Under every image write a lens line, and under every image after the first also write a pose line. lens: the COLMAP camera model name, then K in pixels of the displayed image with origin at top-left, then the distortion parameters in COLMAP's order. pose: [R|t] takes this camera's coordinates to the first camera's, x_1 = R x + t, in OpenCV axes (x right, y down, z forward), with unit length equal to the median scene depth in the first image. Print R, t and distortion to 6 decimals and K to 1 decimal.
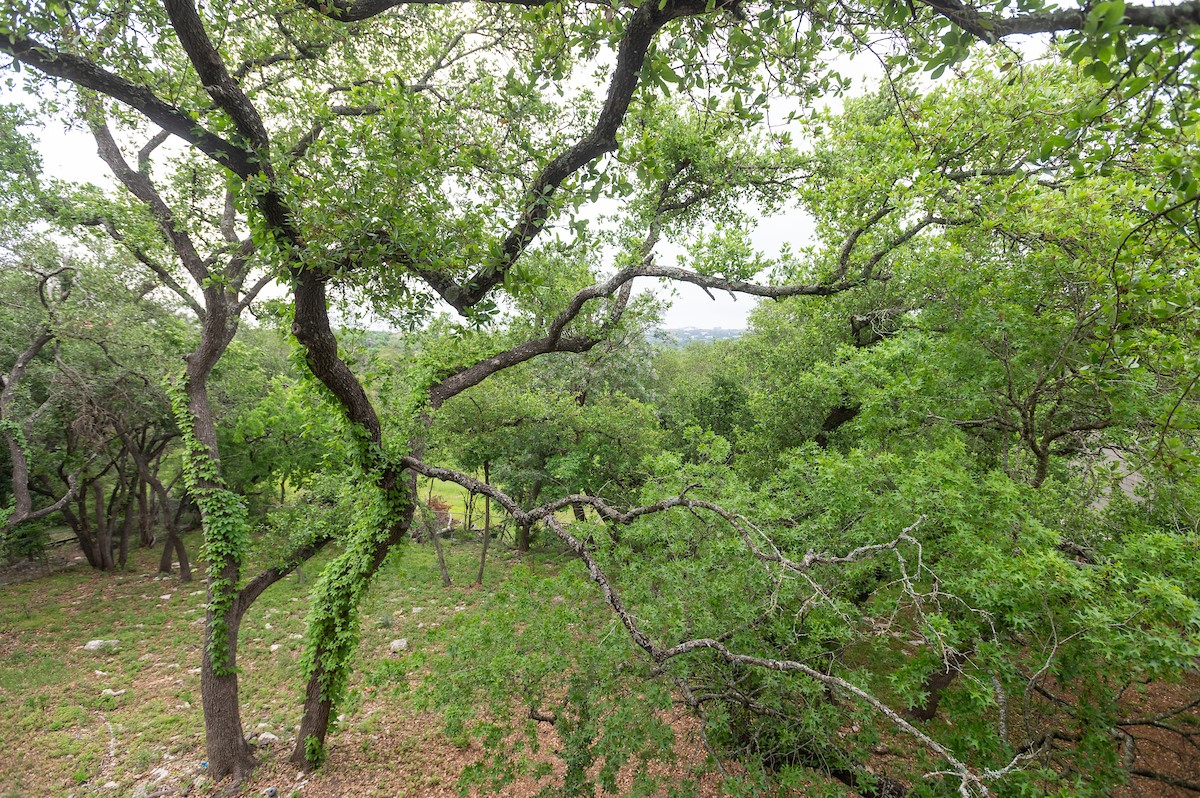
lens RADIAL K [[572.8, 0, 610.9], [0, 572.8, 399.4], [0, 0, 1]] dist [-0.012582, 0.000442]
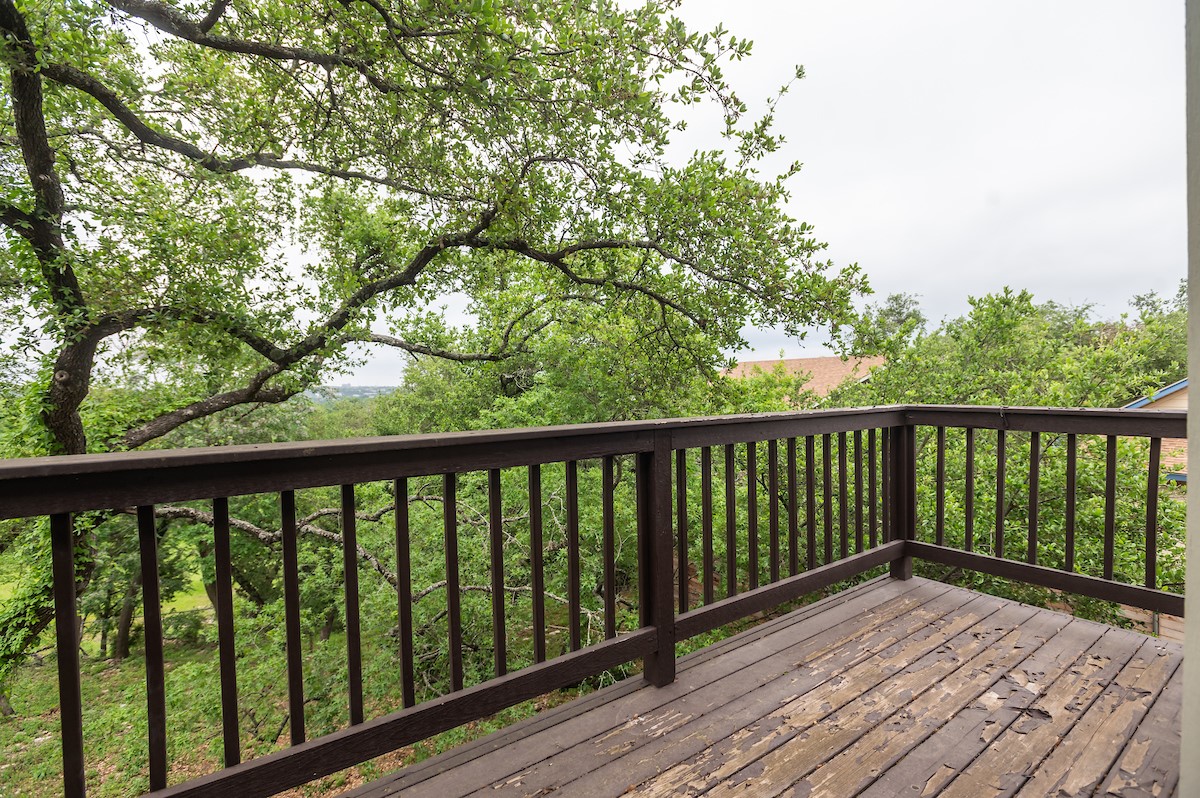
lens RADIAL K [[572.8, 0, 610.9], [0, 572.8, 399.4], [0, 0, 1]] dist [-0.012582, 0.000442]
pose [[0.800720, -0.003919, 0.599026, -0.261135], [0.062531, 0.995062, -0.077075, 0.047987], [-0.595766, 0.099174, 0.797012, -0.339143]]
